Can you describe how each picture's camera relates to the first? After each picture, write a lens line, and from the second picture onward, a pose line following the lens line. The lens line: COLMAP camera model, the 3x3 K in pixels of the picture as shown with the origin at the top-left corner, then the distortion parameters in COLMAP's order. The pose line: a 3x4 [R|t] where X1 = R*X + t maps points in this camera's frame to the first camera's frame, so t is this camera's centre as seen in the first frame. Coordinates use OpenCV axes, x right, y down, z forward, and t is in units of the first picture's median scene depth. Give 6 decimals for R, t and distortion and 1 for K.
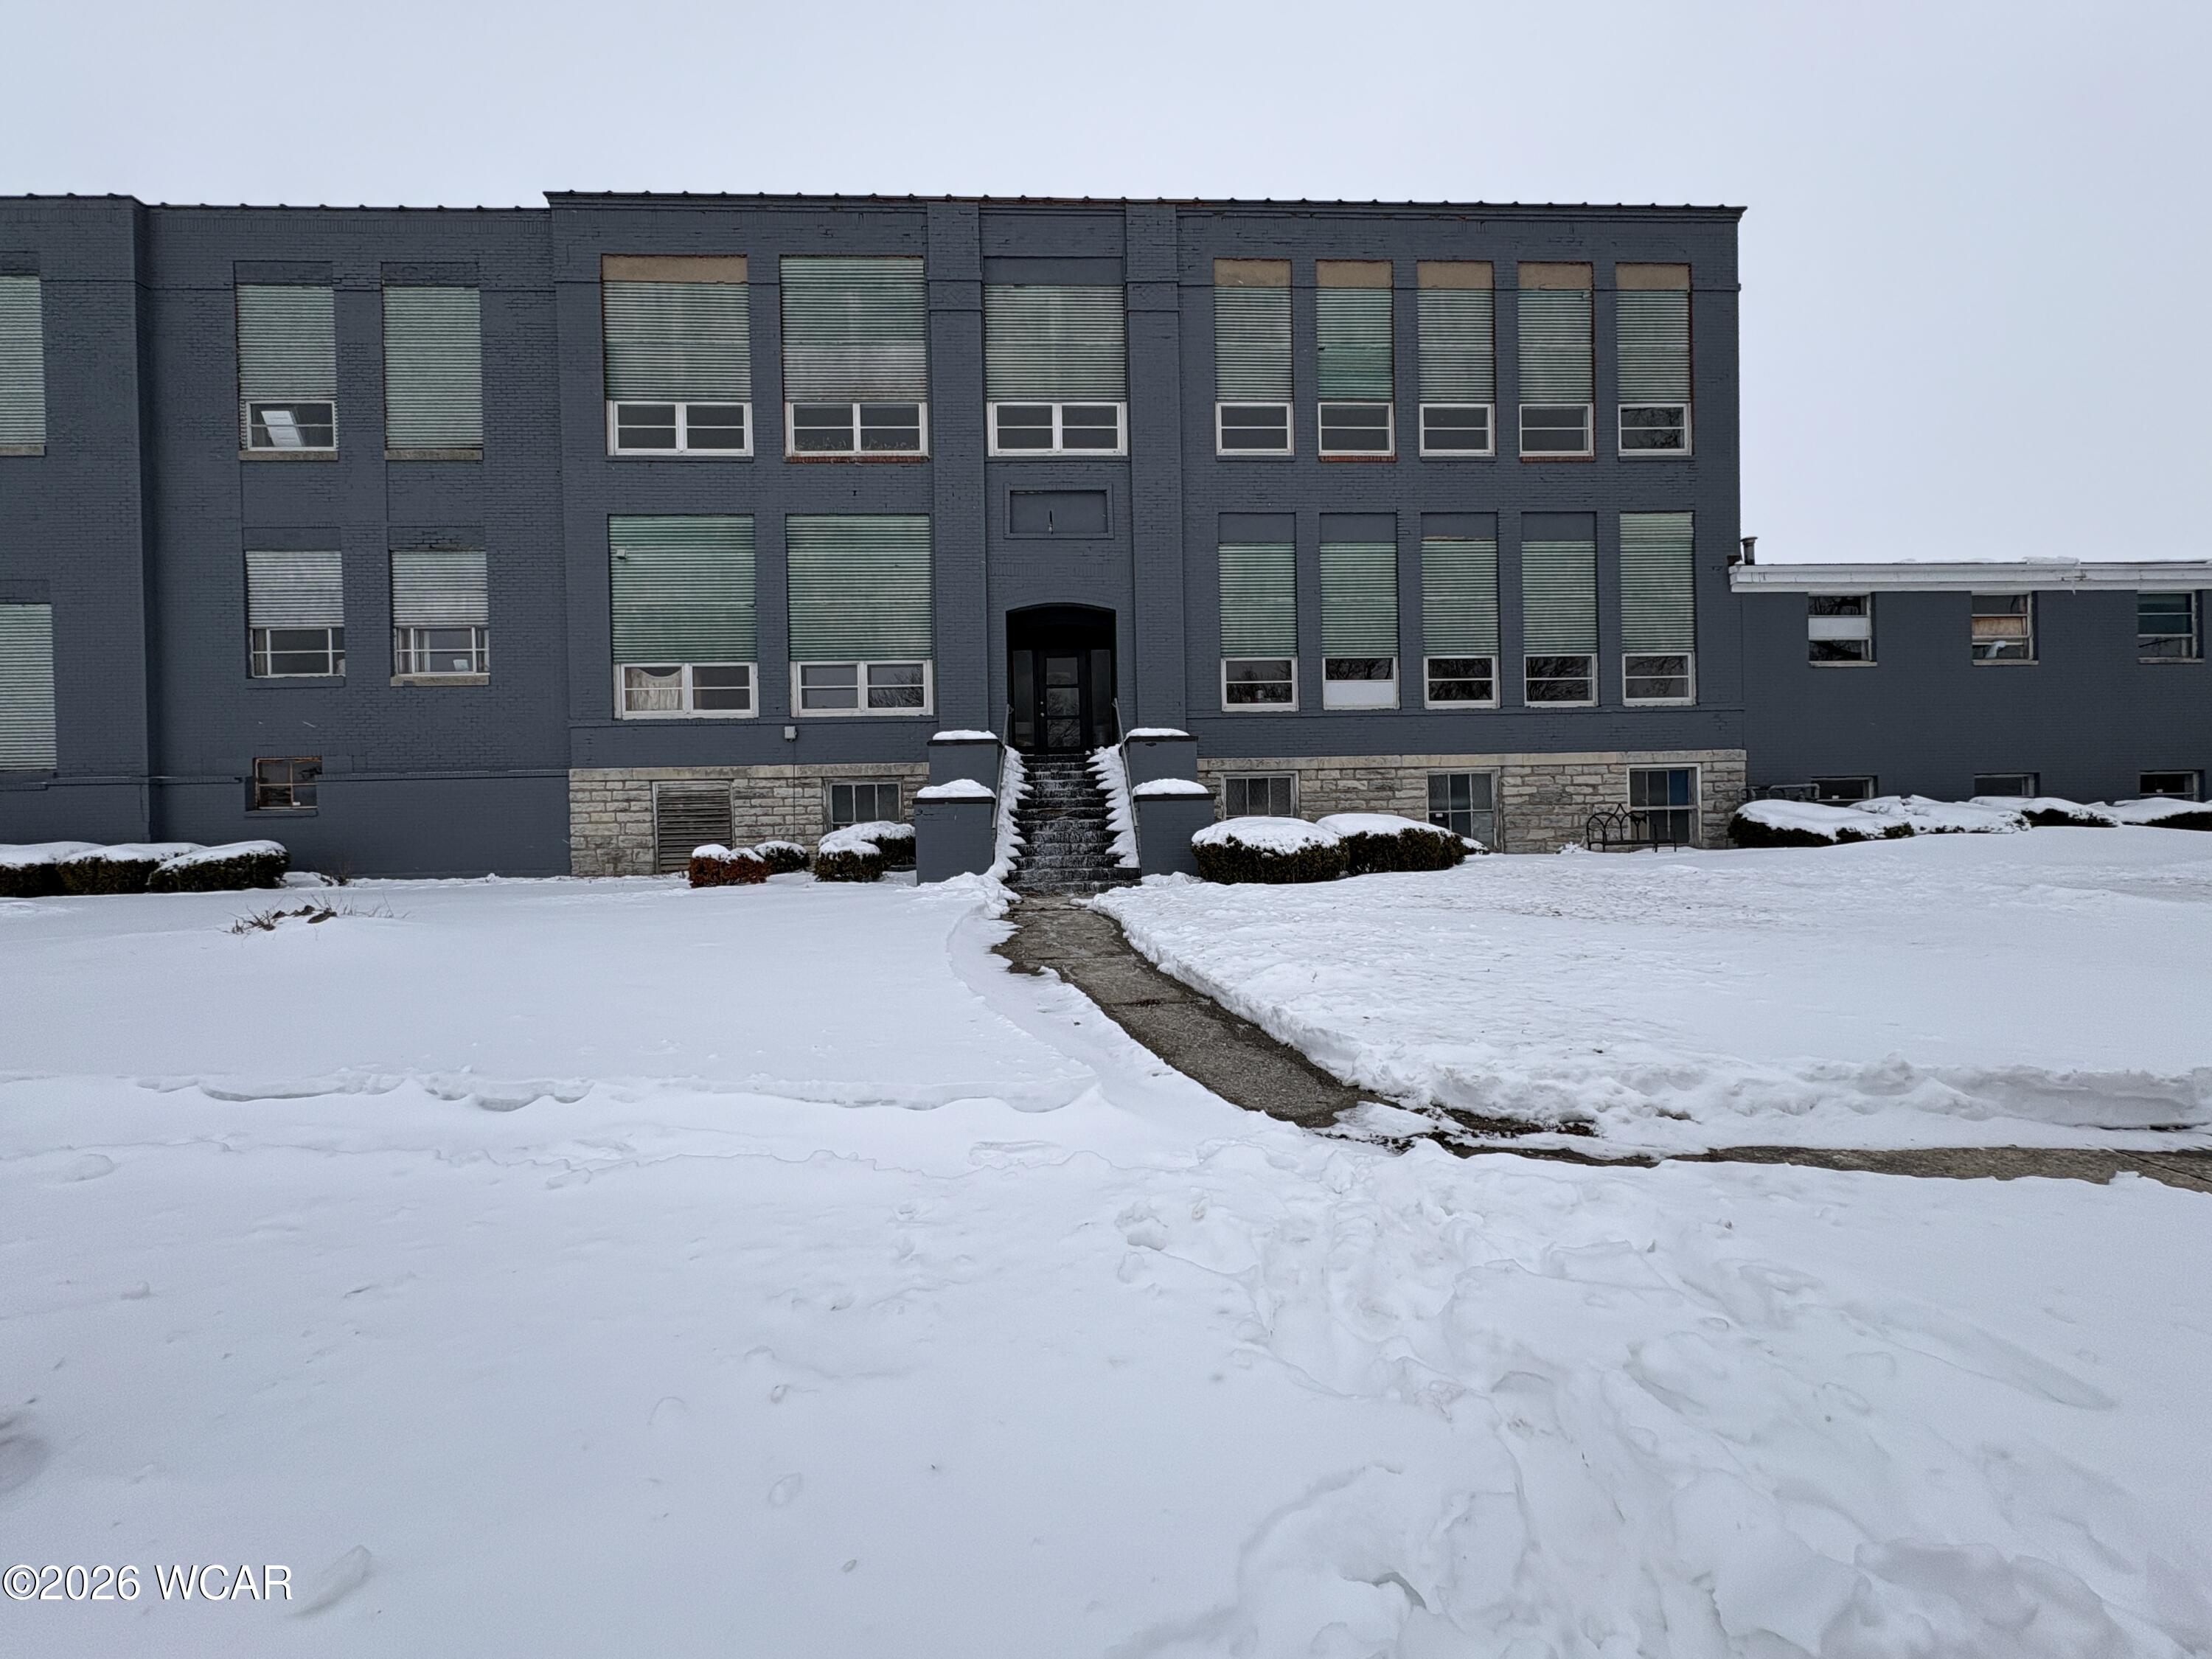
lens RADIAL K [[884.4, 0, 1099.6], [0, 884.4, 828.9], [0, 0, 1]] dist [-0.001062, 0.000474]
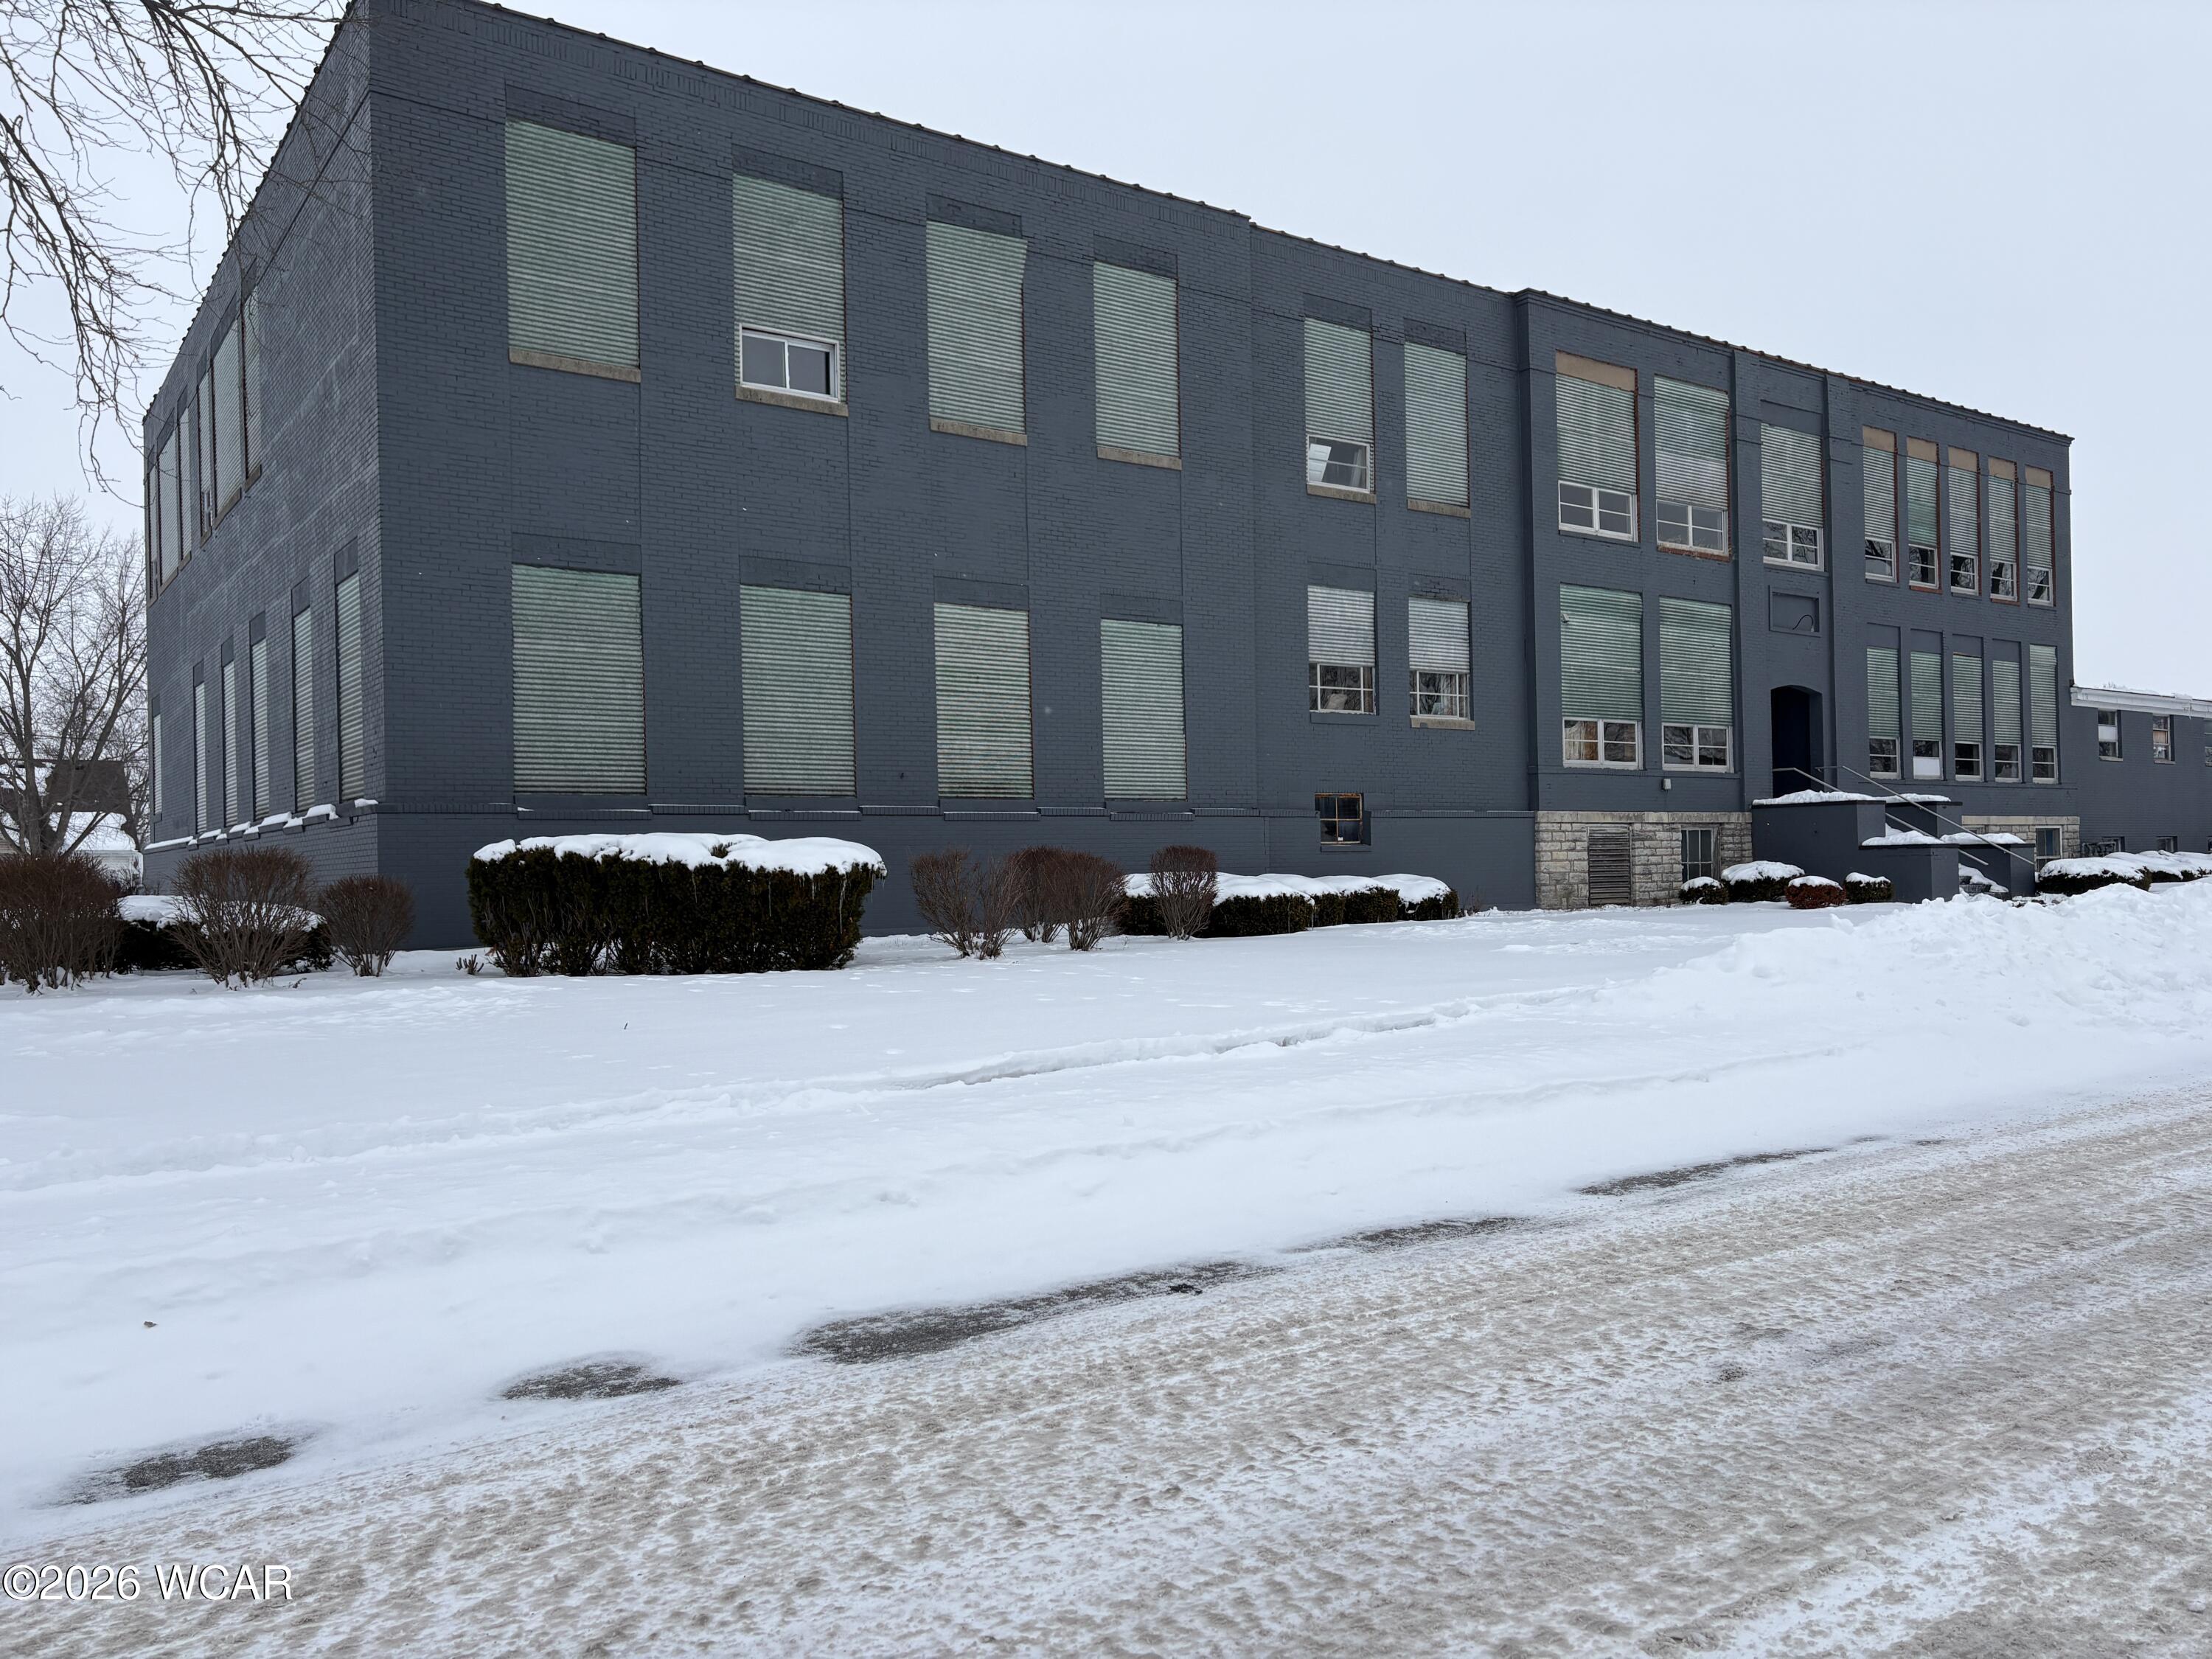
lens RADIAL K [[1673.7, 0, 1105.4], [0, 1673.7, 840.5], [0, 0, 1]] dist [0.059984, -0.059783]
pose [[0.836581, 0.015097, 0.547635, -2.177847], [0.005388, 0.999345, -0.035779, 0.039587], [-0.547817, 0.032882, 0.835952, -0.439543]]
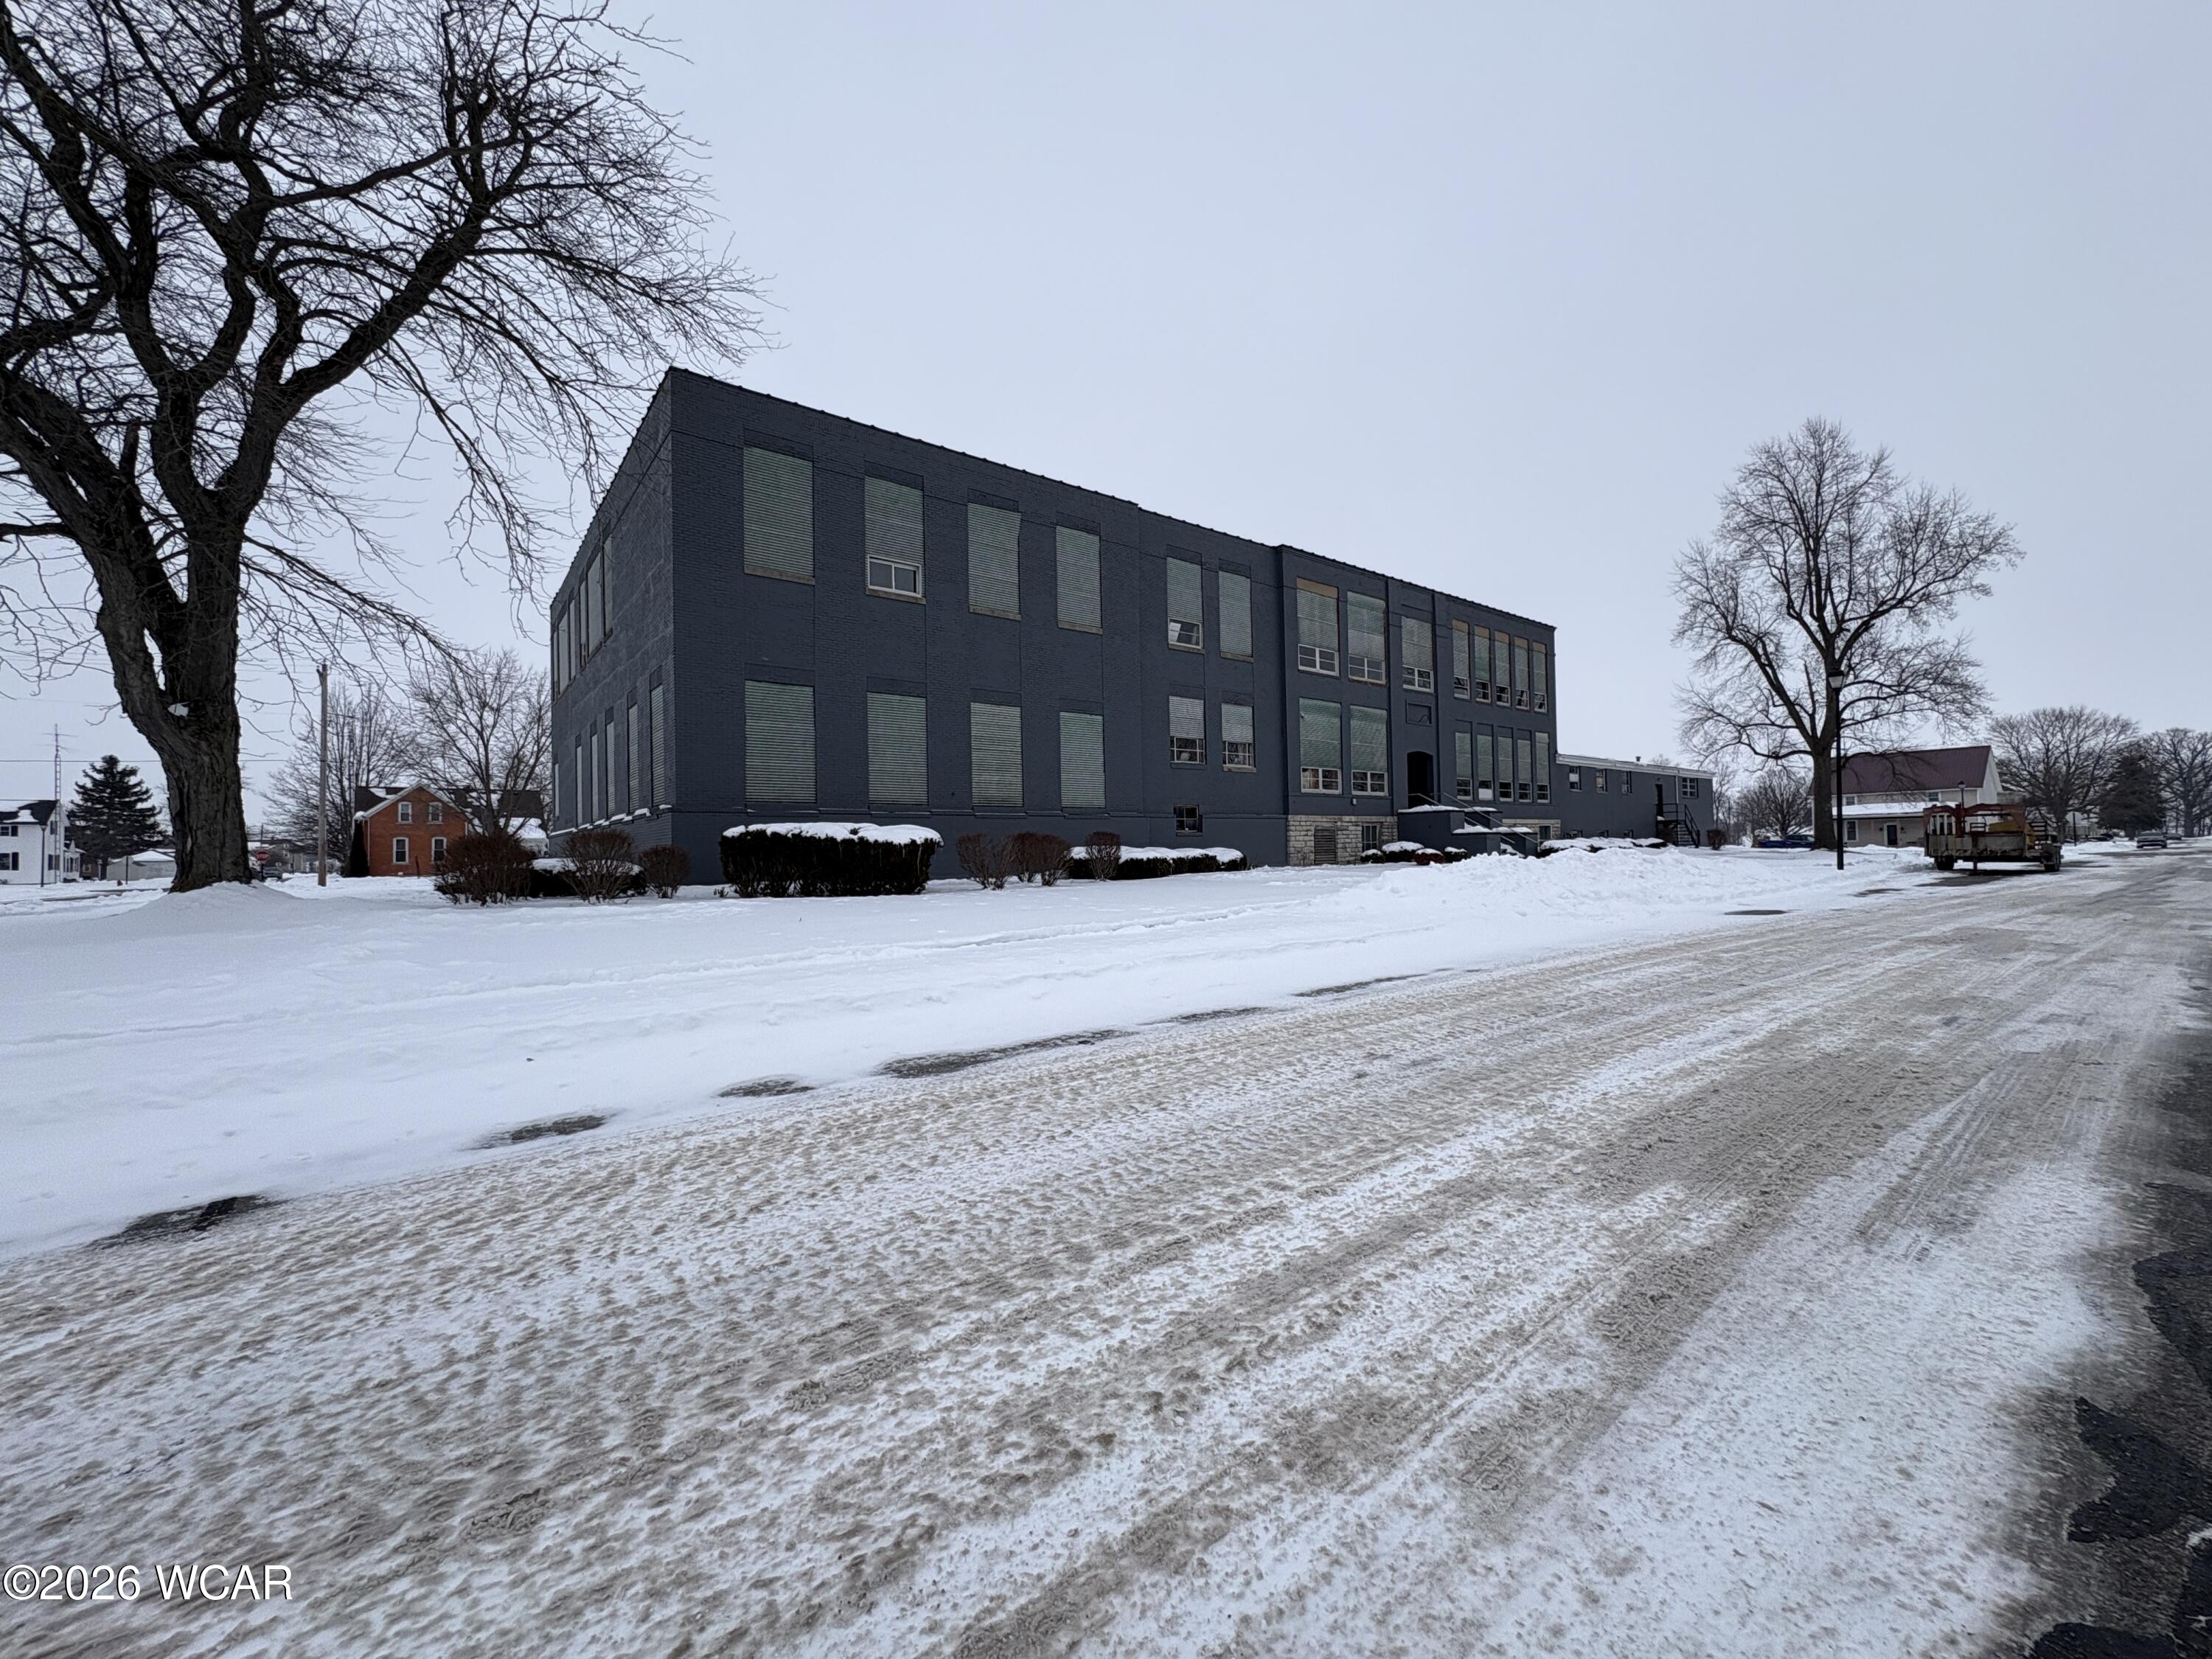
lens RADIAL K [[884.4, 0, 1106.4], [0, 884.4, 832.0], [0, 0, 1]] dist [-0.001062, 0.000474]
pose [[0.811616, 0.017480, 0.583929, -2.170496], [0.006660, 0.999210, -0.039168, 0.051175], [-0.584153, 0.035679, 0.810859, -0.445561]]
